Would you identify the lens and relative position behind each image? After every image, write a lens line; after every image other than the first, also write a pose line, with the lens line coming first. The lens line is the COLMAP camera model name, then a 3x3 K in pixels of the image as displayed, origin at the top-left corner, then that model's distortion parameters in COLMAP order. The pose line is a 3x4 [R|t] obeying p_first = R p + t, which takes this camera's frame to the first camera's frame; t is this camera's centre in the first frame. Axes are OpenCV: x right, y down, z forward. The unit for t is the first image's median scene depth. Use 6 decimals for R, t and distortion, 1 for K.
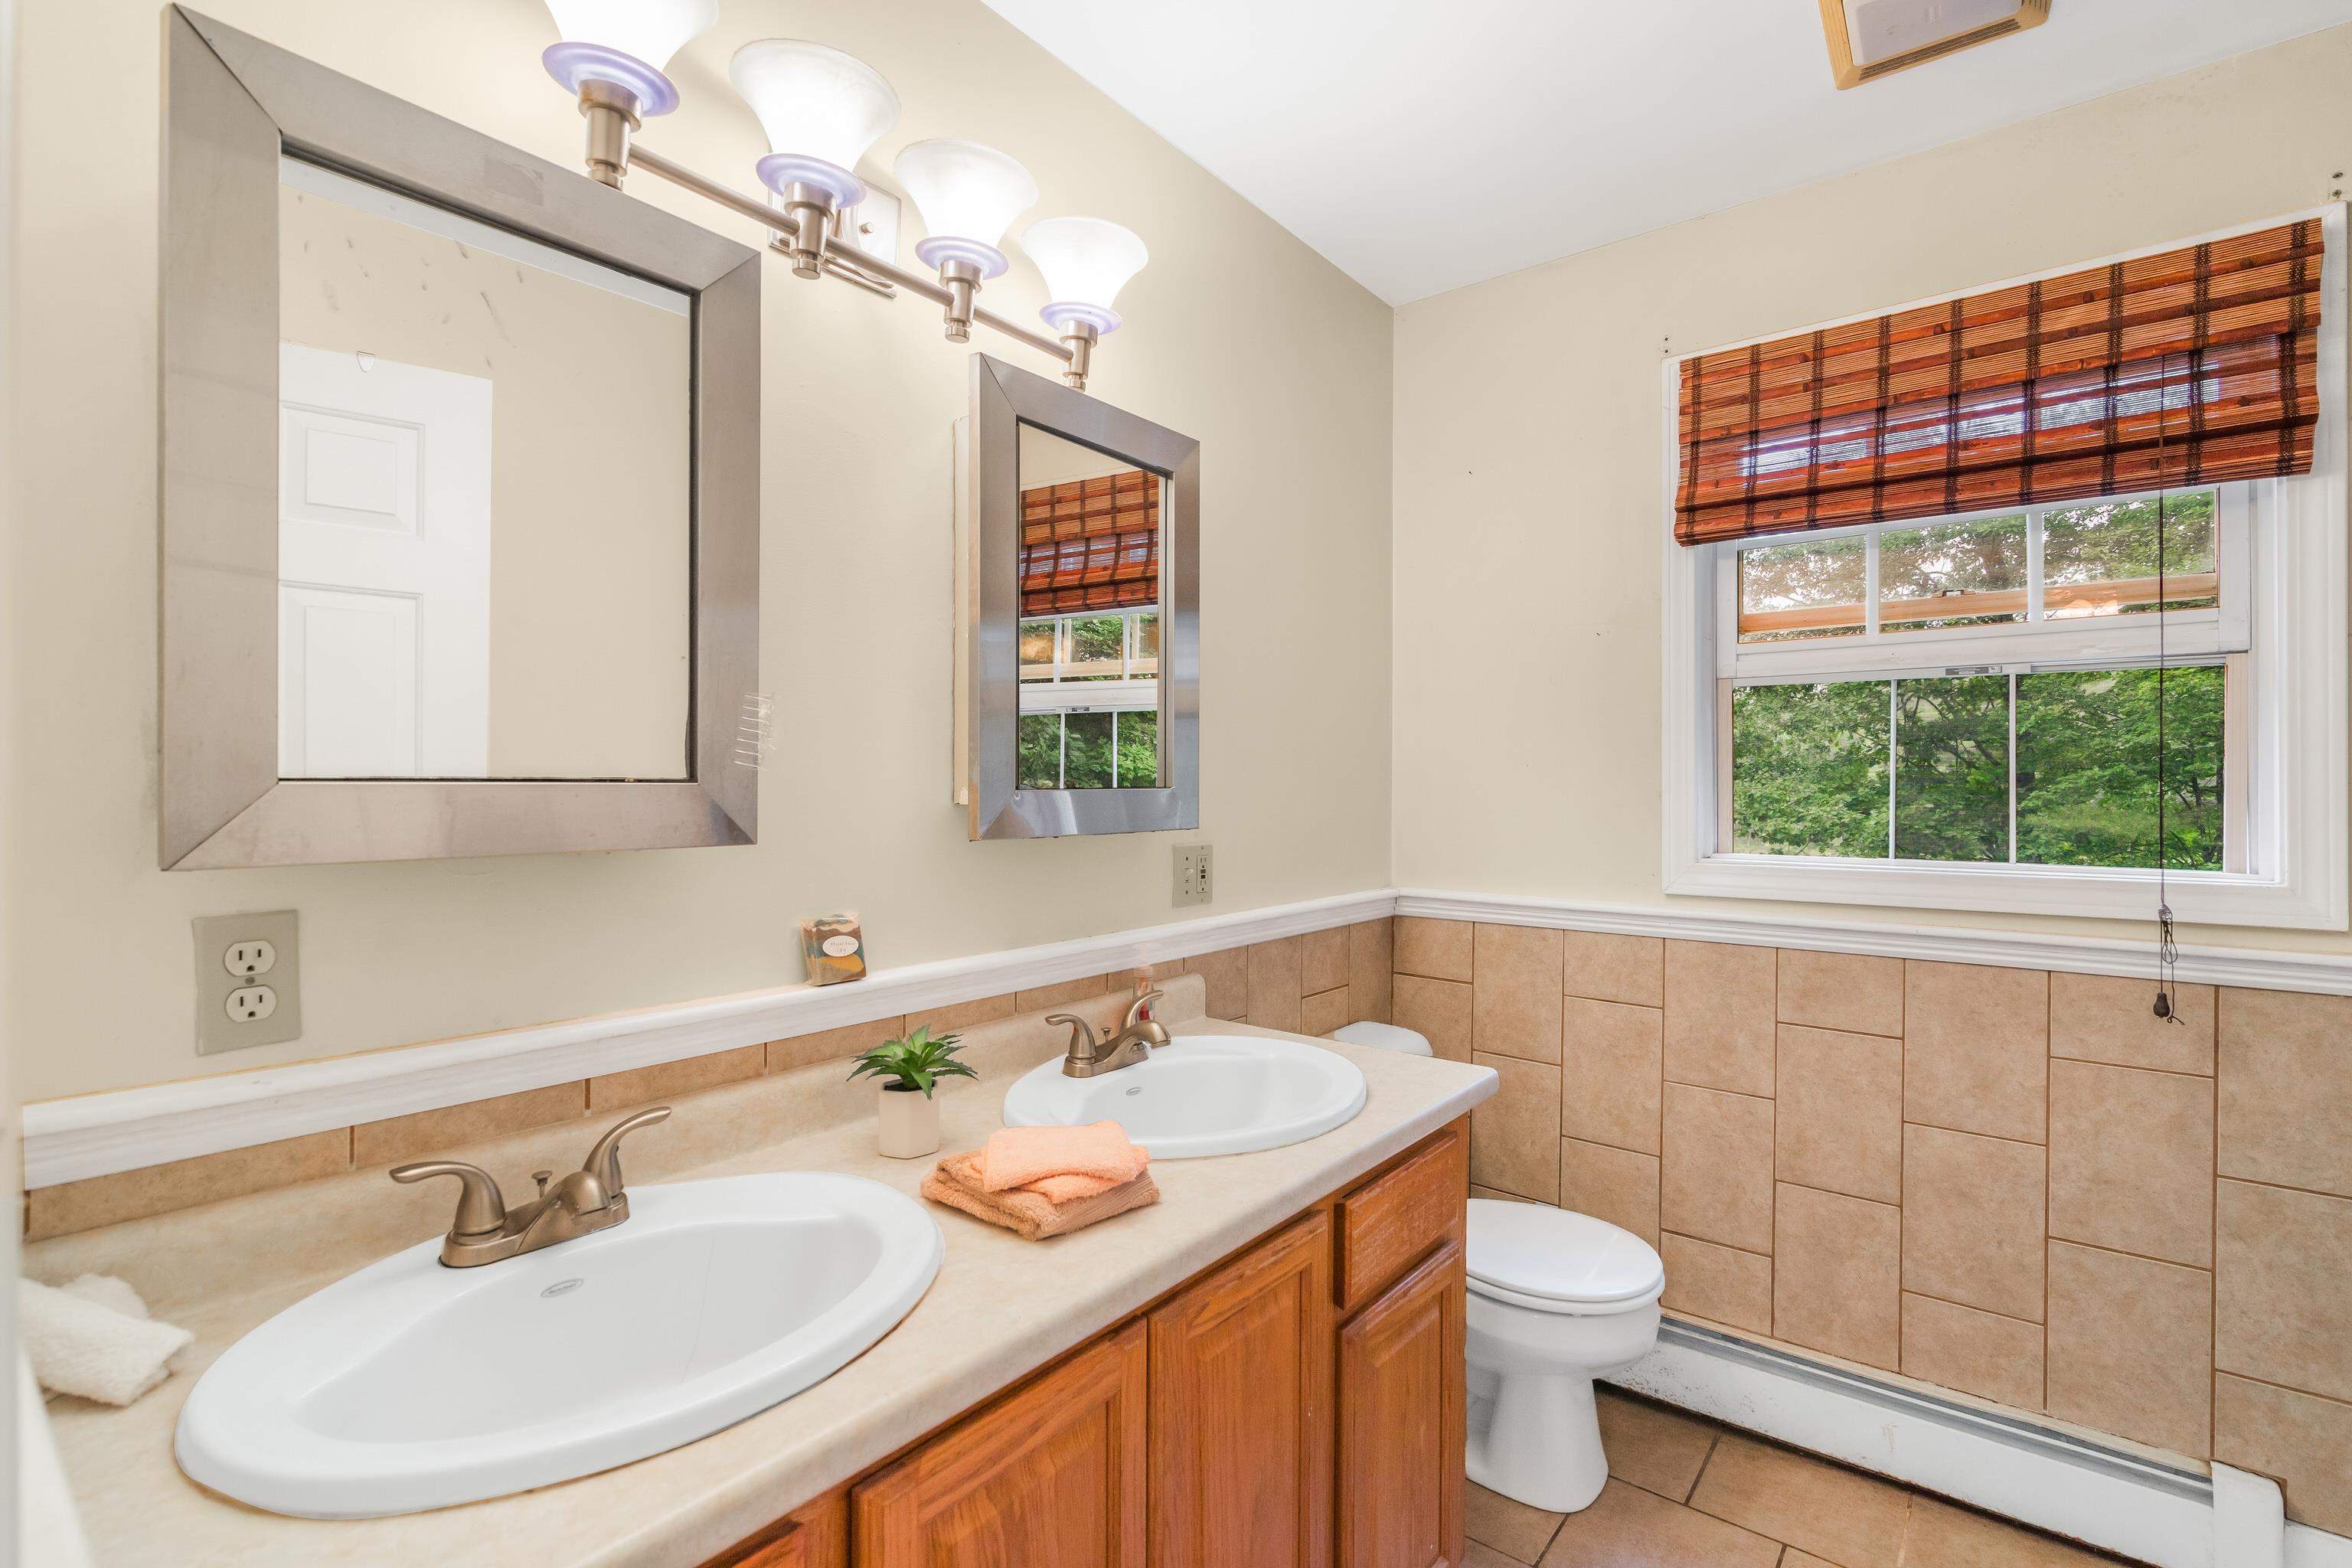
lens RADIAL K [[1074.7, 0, 1181.9], [0, 1074.7, 779.8], [0, 0, 1]] dist [-0.001476, -0.000669]
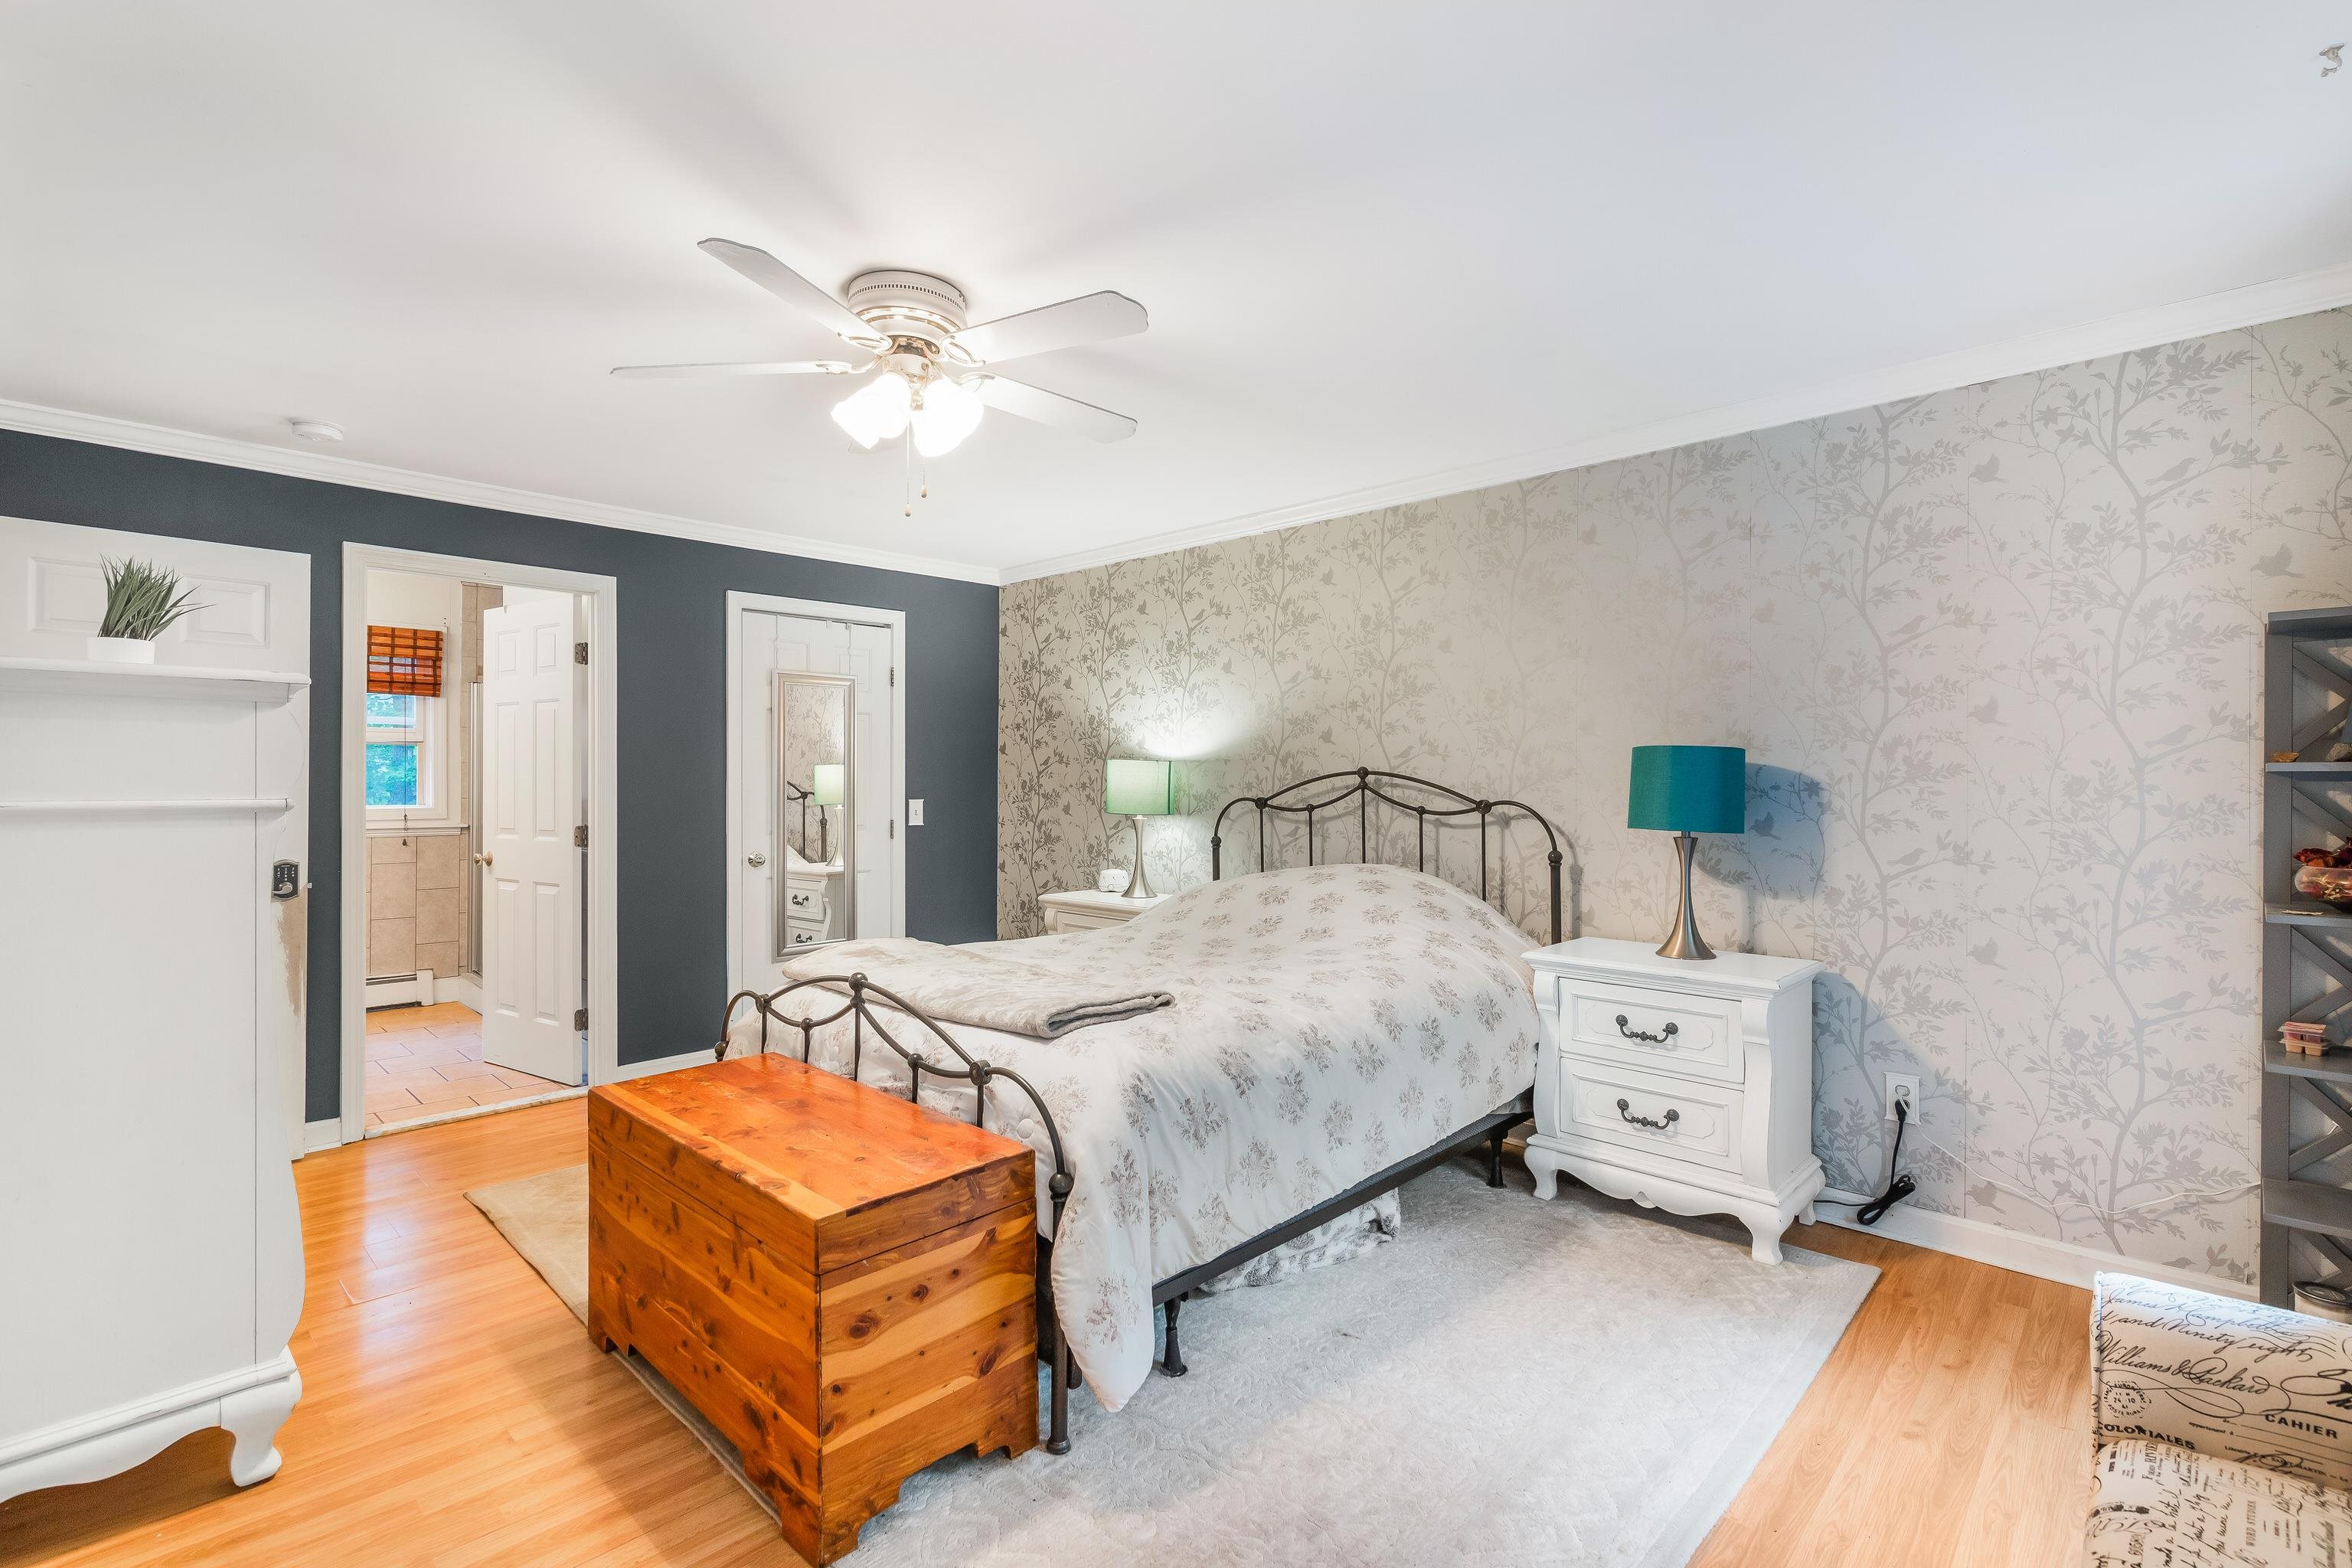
lens RADIAL K [[1074.7, 0, 1180.4], [0, 1074.7, 776.1], [0, 0, 1]] dist [-0.001476, -0.000669]
pose [[0.091100, 0.003047, 0.995837, -2.314510], [0.000015, 0.999995, -0.003062, 0.003571], [-0.995842, 0.000294, 0.091099, -1.818728]]
